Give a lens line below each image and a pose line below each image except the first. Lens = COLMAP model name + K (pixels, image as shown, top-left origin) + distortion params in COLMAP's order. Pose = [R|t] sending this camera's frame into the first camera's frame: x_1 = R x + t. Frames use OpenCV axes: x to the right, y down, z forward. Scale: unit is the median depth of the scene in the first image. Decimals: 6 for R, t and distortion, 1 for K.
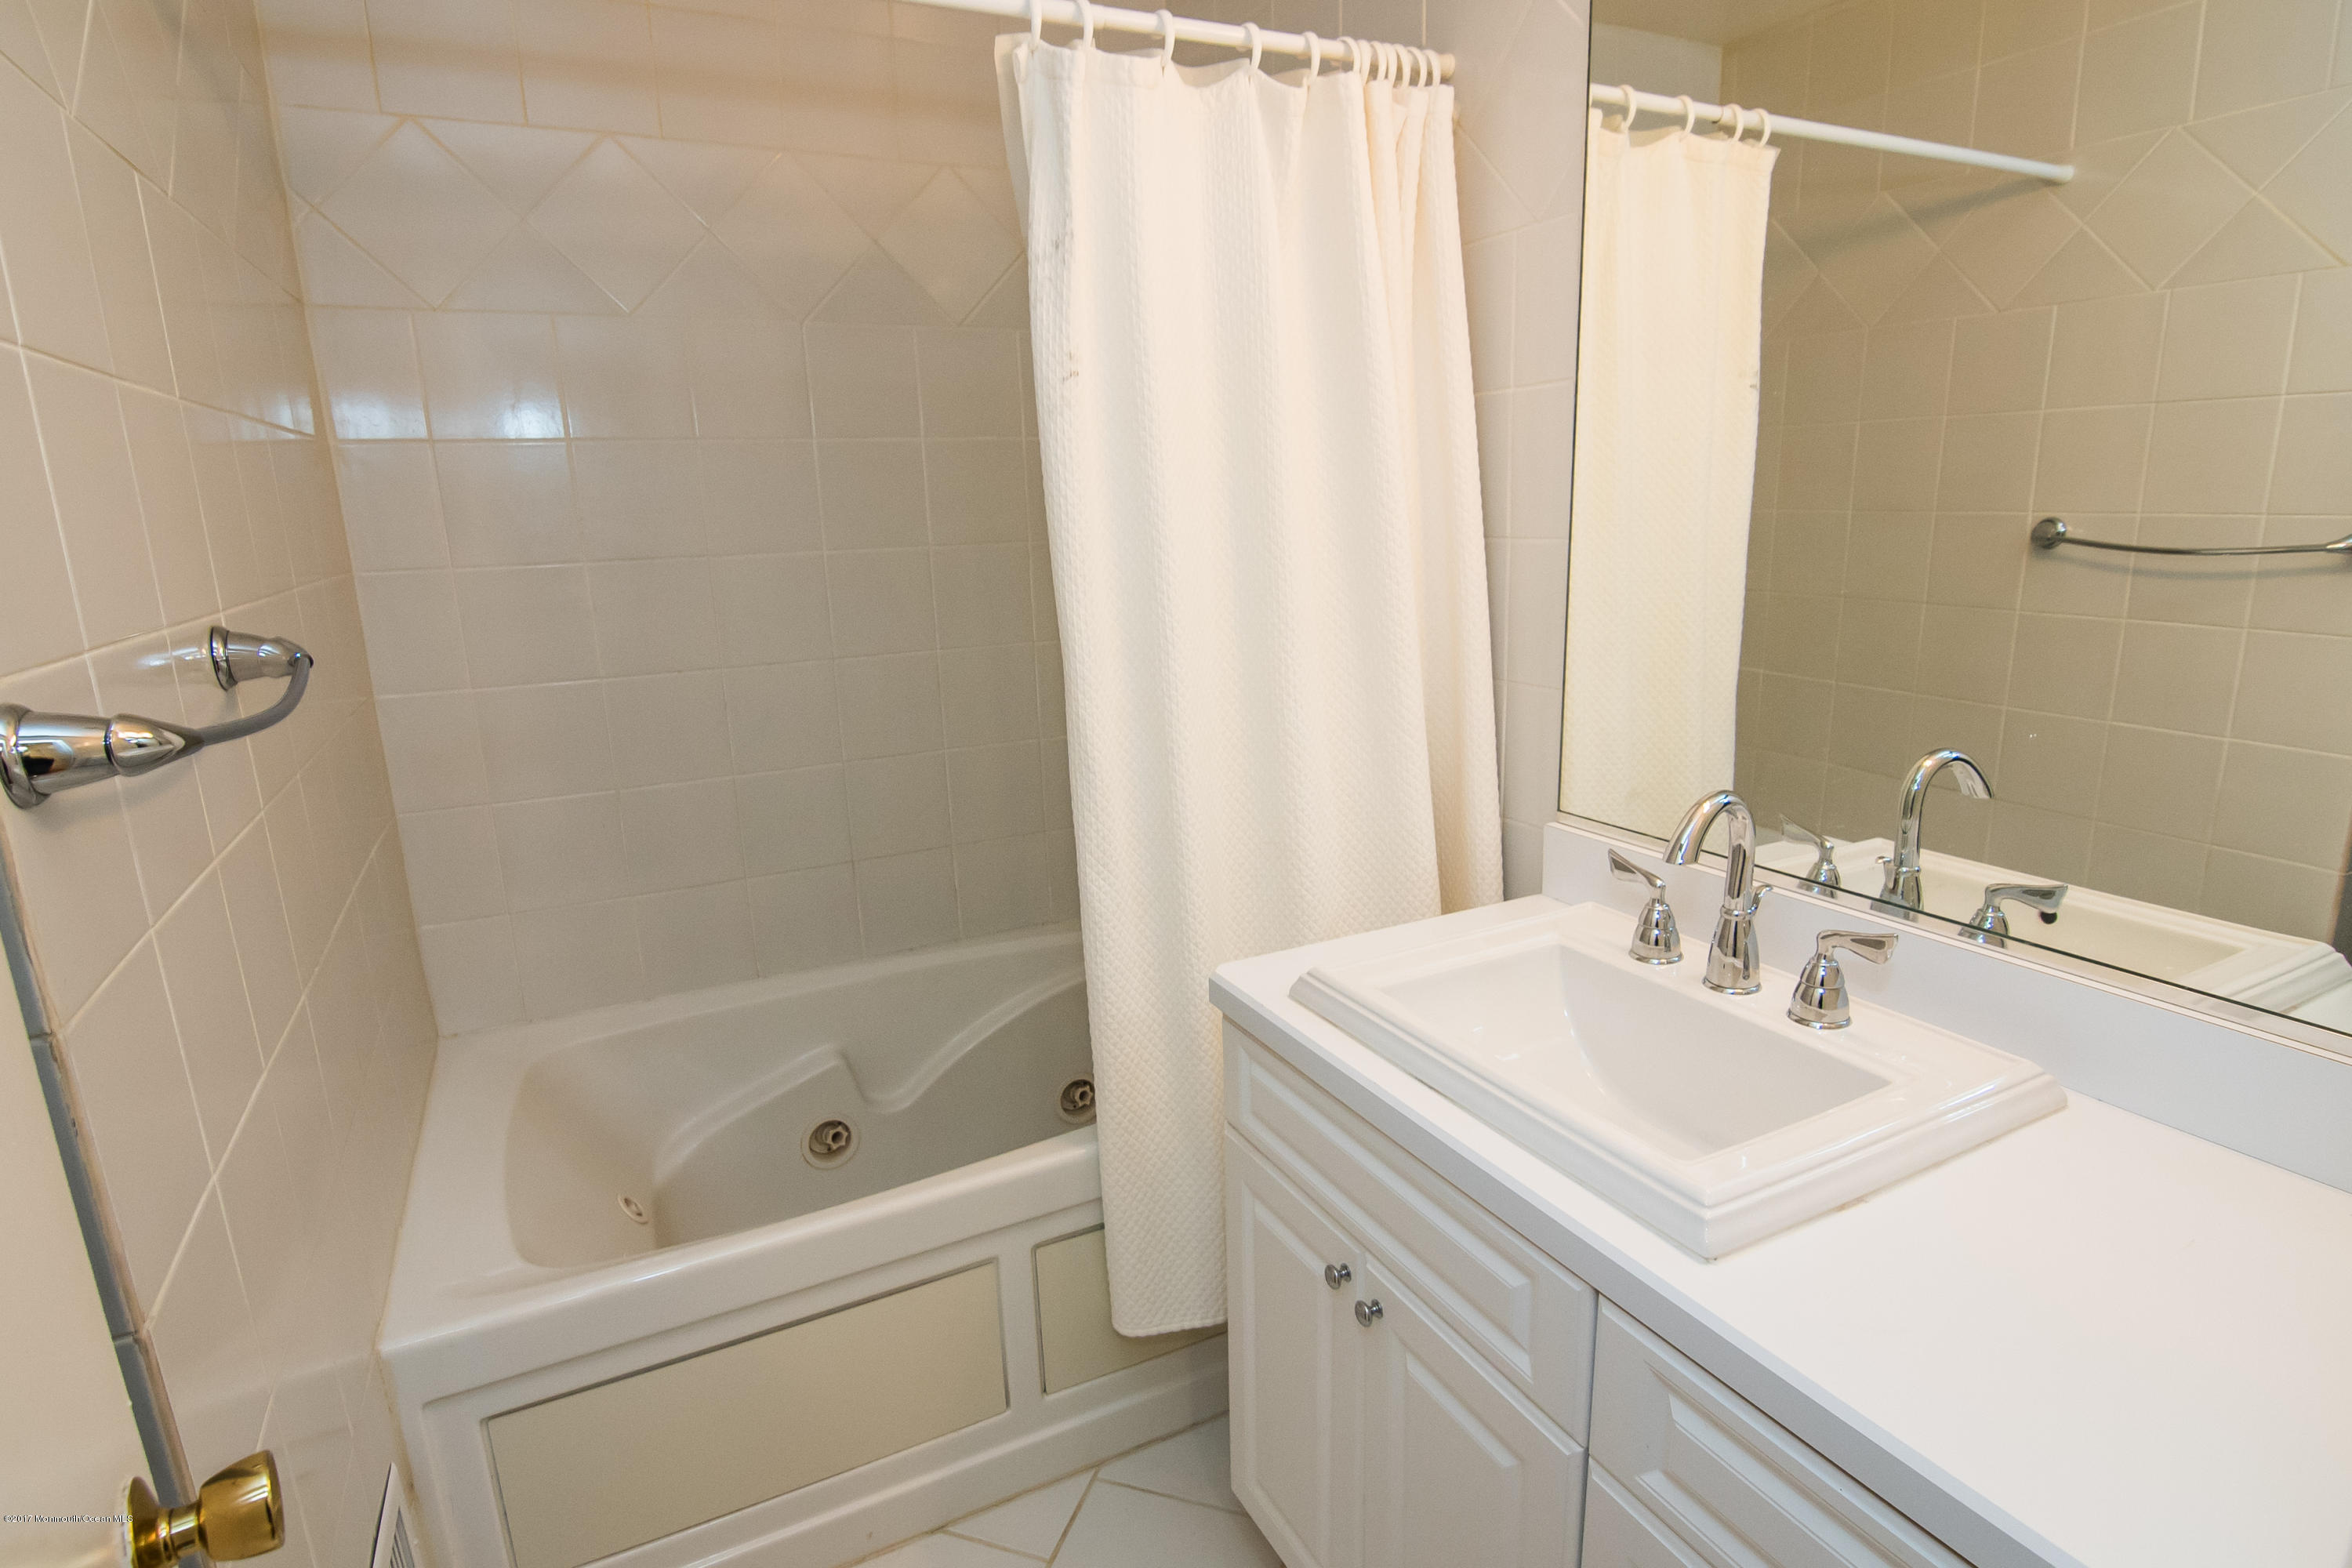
lens RADIAL K [[1204.8, 0, 1176.0], [0, 1204.8, 784.0], [0, 0, 1]] dist [-0.001685, -0.014752]
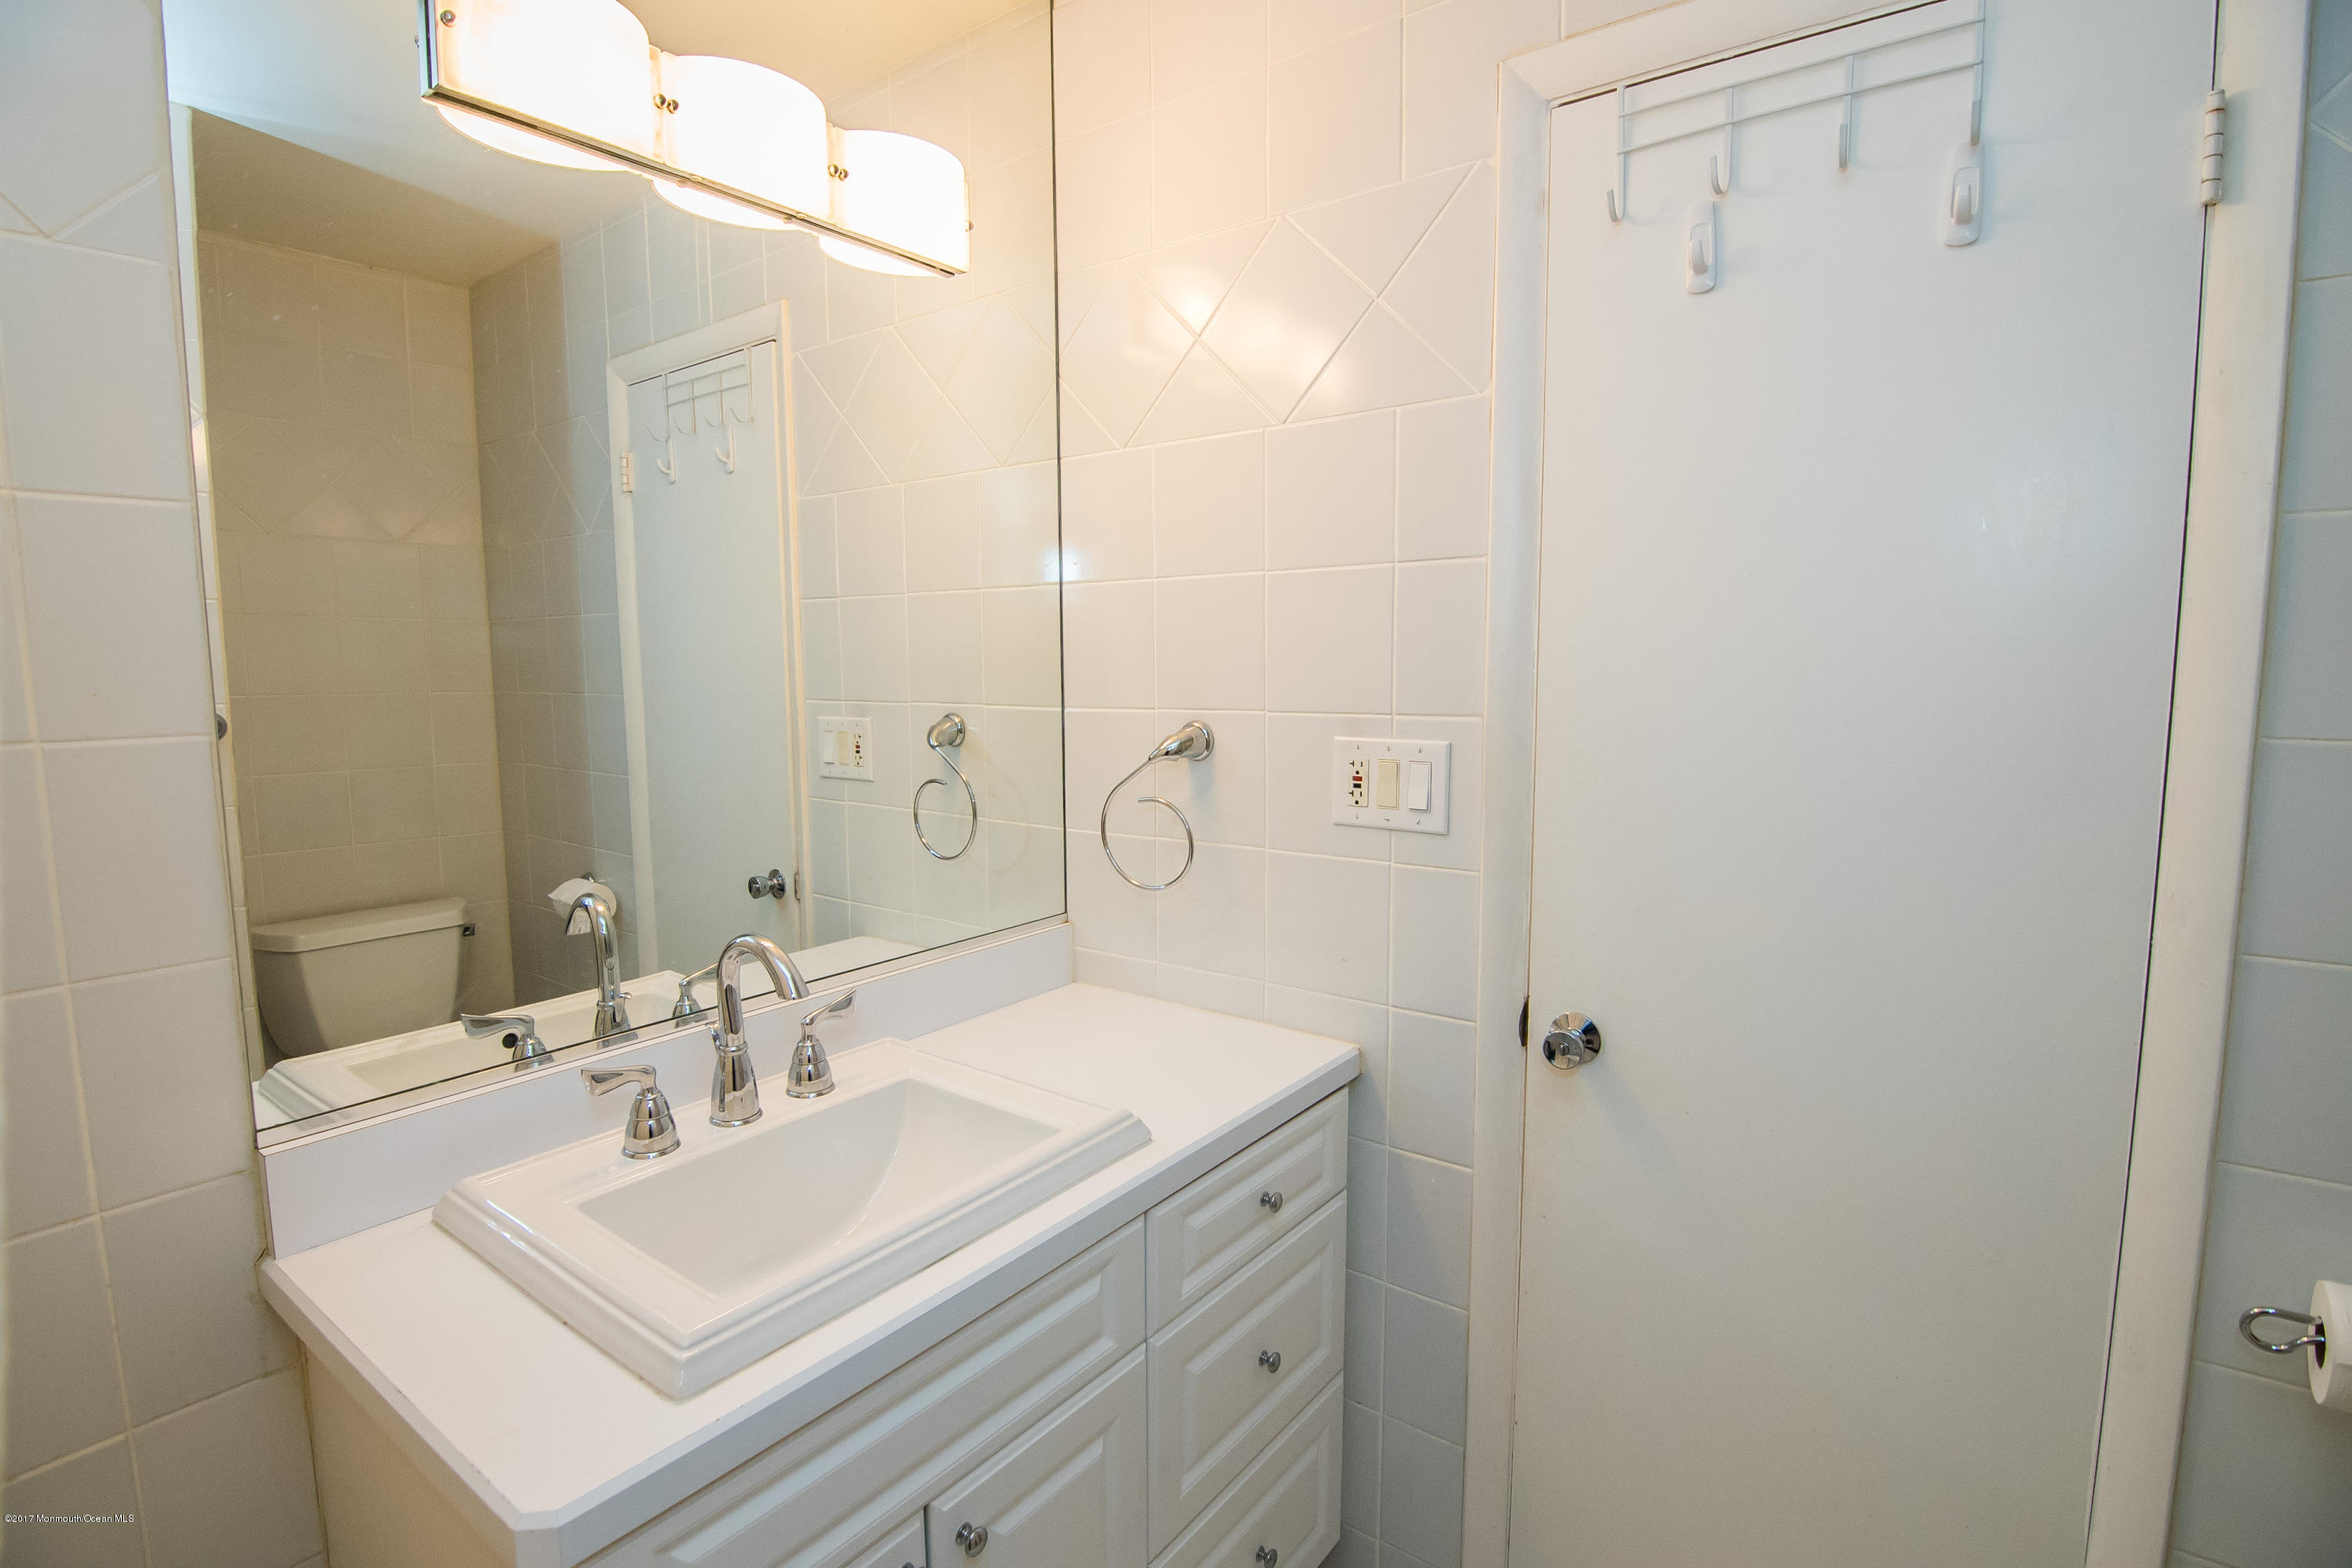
lens RADIAL K [[1204.8, 0, 1176.0], [0, 1204.8, 784.0], [0, 0, 1]] dist [-0.001685, -0.014752]
pose [[-0.447955, -0.067820, 0.891480, -0.696137], [0.220689, 0.957876, 0.183763, -0.244703], [-0.866391, 0.279058, -0.414118, 1.101476]]
